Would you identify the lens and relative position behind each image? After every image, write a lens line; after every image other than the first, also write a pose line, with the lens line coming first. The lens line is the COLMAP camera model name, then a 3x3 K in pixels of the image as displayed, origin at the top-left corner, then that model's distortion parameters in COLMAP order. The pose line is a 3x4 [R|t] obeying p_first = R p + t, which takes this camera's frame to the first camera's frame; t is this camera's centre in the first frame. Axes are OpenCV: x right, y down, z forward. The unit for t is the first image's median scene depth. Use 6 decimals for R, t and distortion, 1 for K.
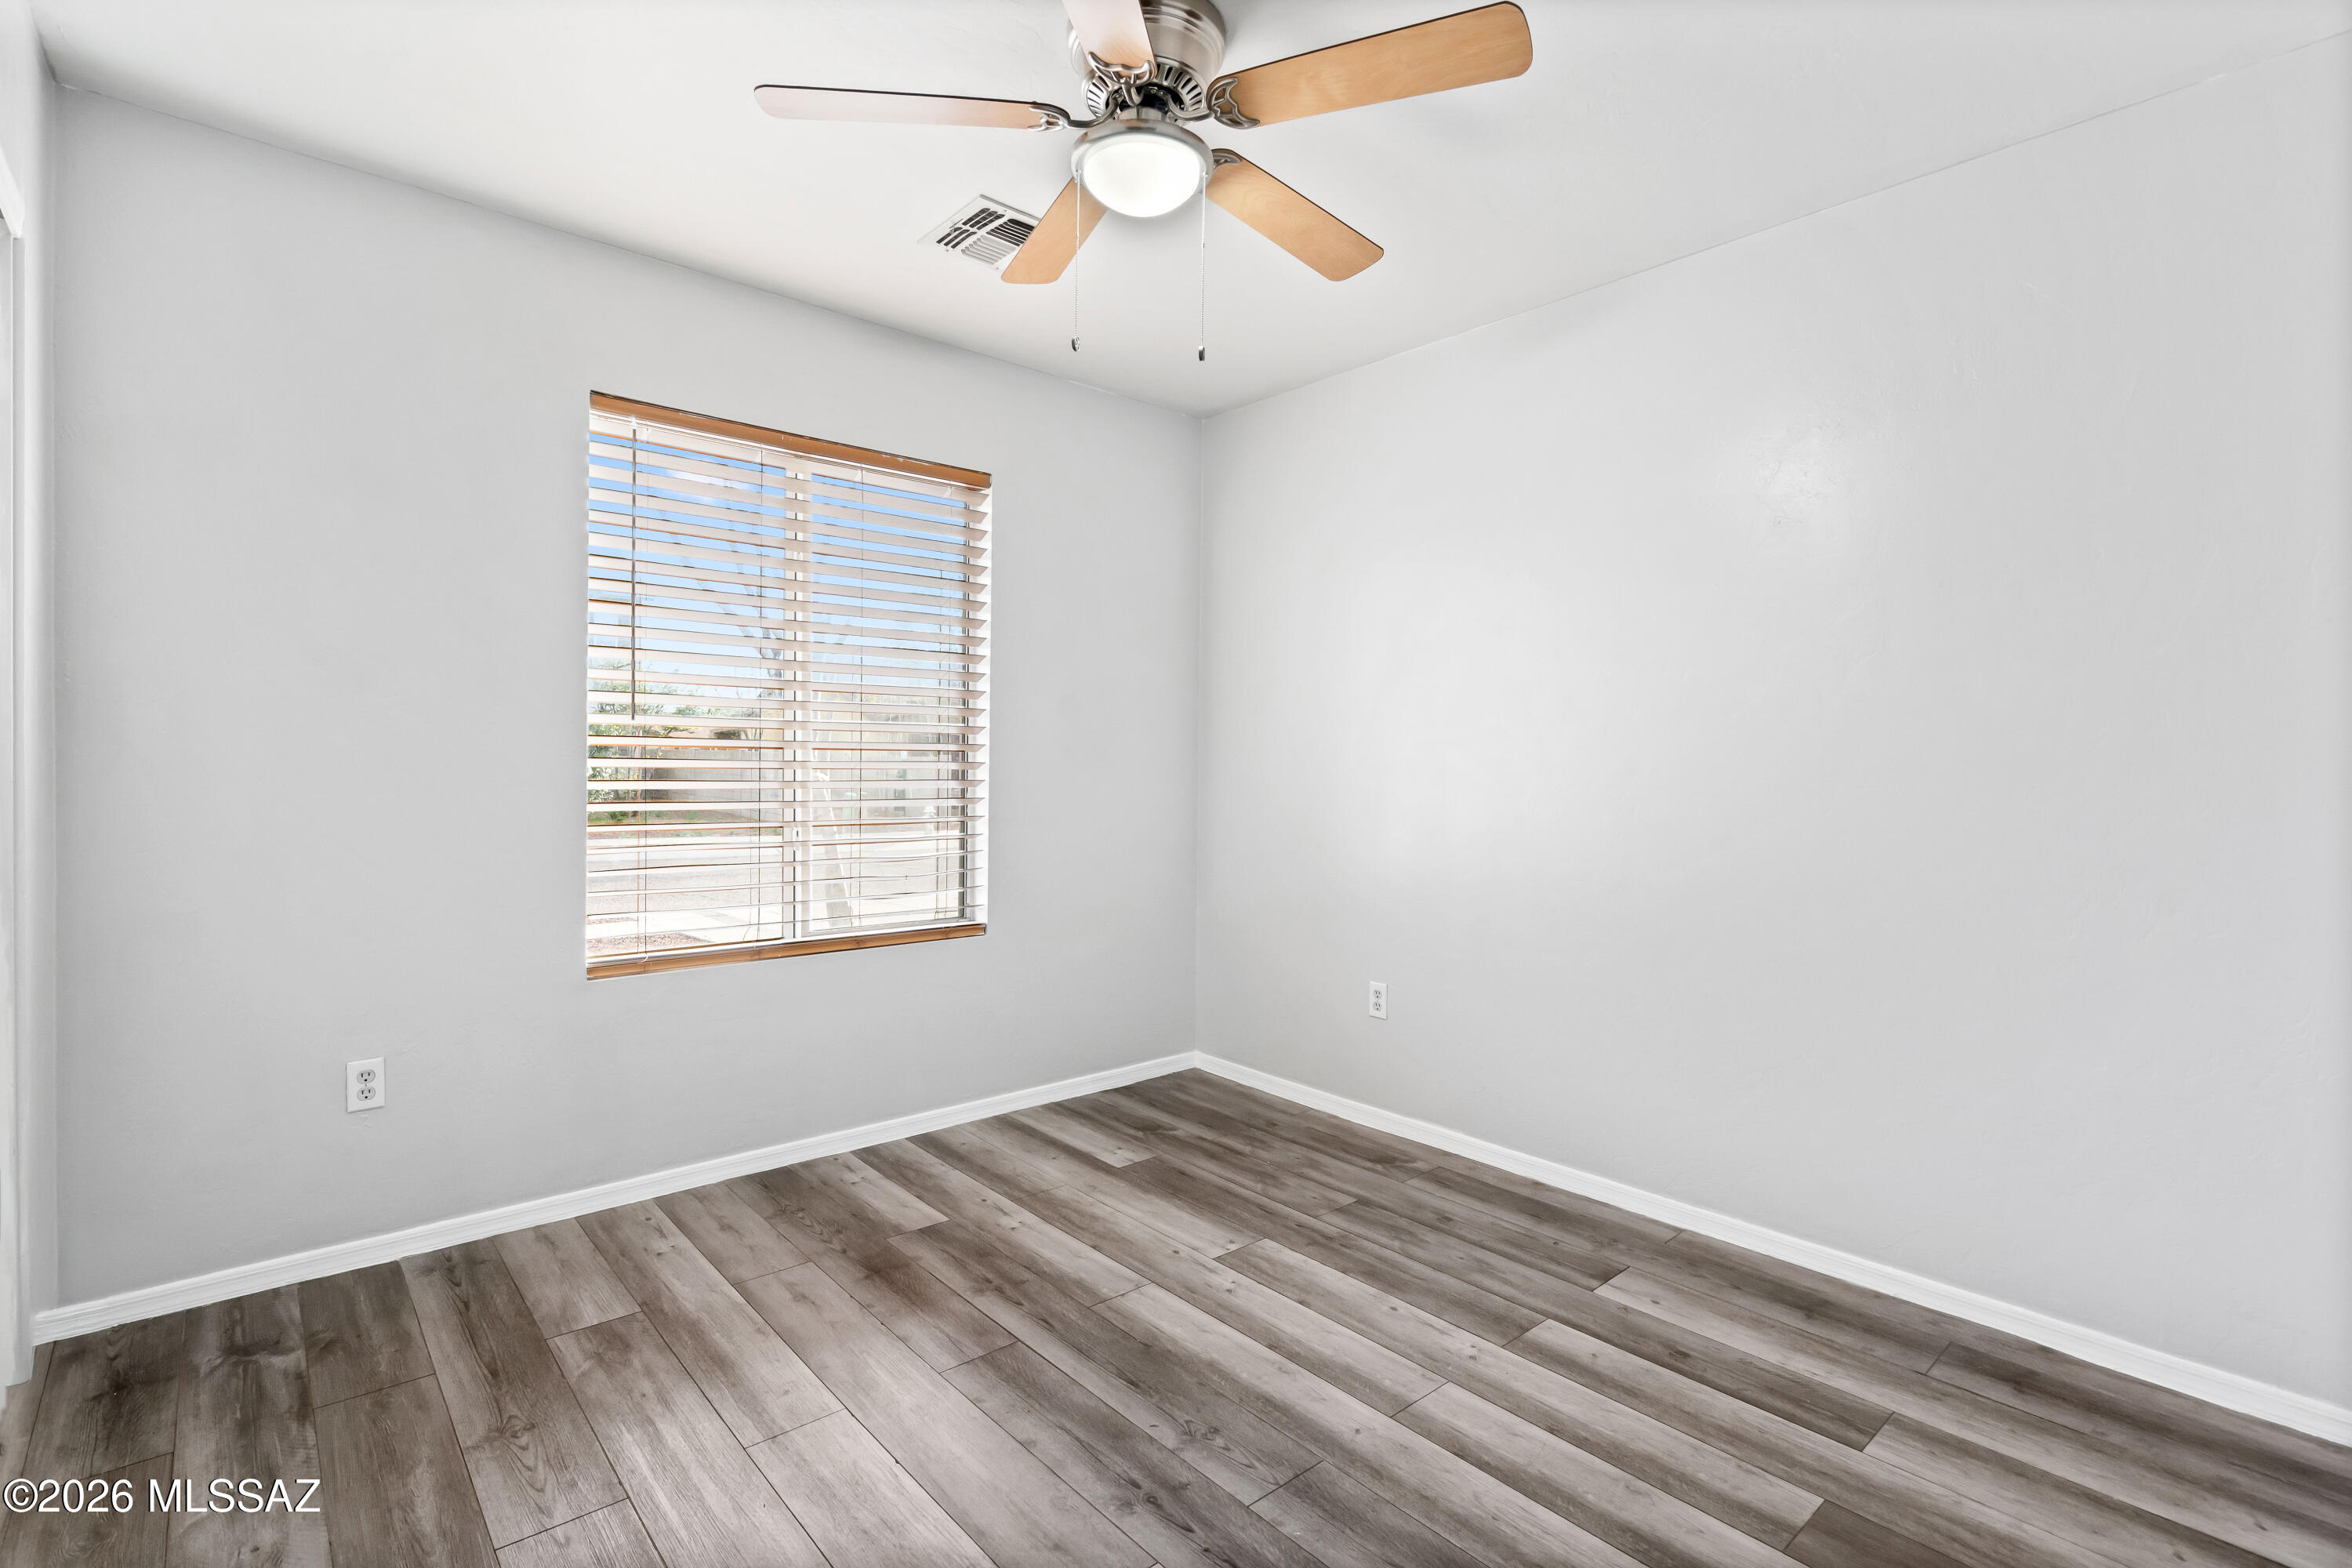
lens RADIAL K [[1080.6, 0, 1174.8], [0, 1080.6, 776.5], [0, 0, 1]] dist [-0.006537, 0.000420]
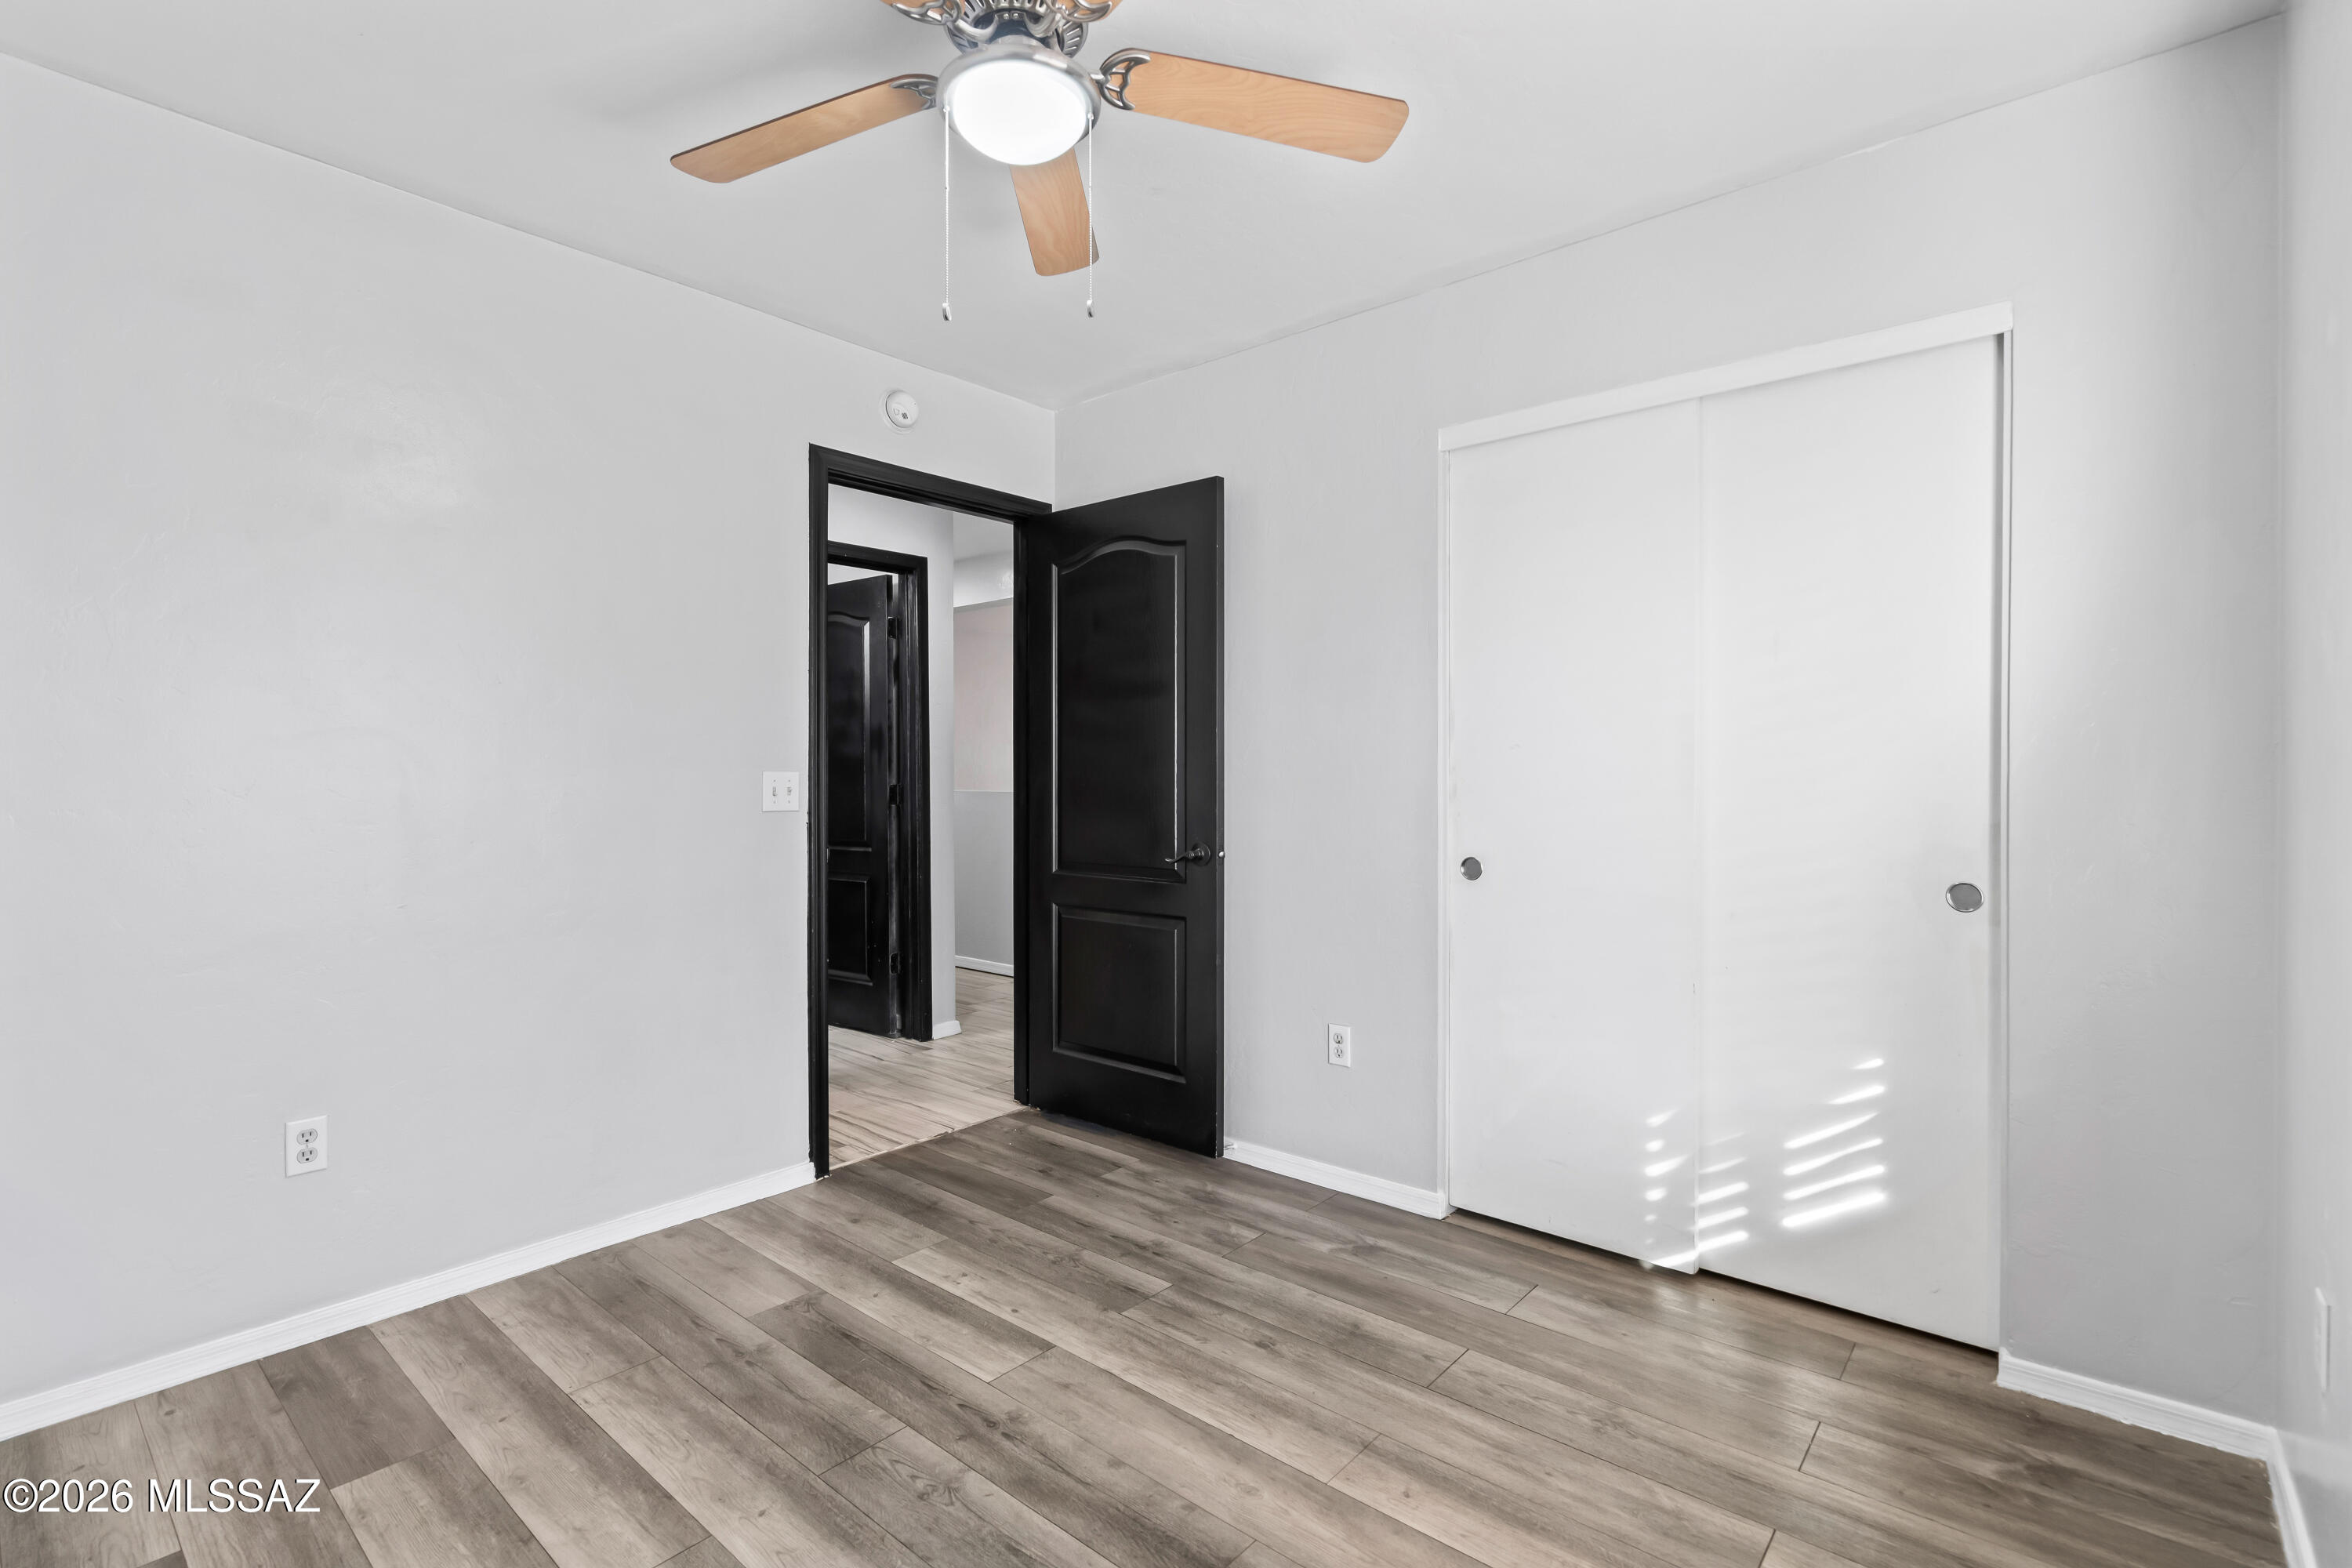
lens RADIAL K [[1080.6, 0, 1176.8], [0, 1080.6, 780.3], [0, 0, 1]] dist [-0.006537, 0.000420]
pose [[-0.990189, -0.009846, -0.139389, -0.046652], [-0.012512, 0.999755, 0.018269, -0.036046], [0.139175, 0.019833, -0.990069, 2.016284]]
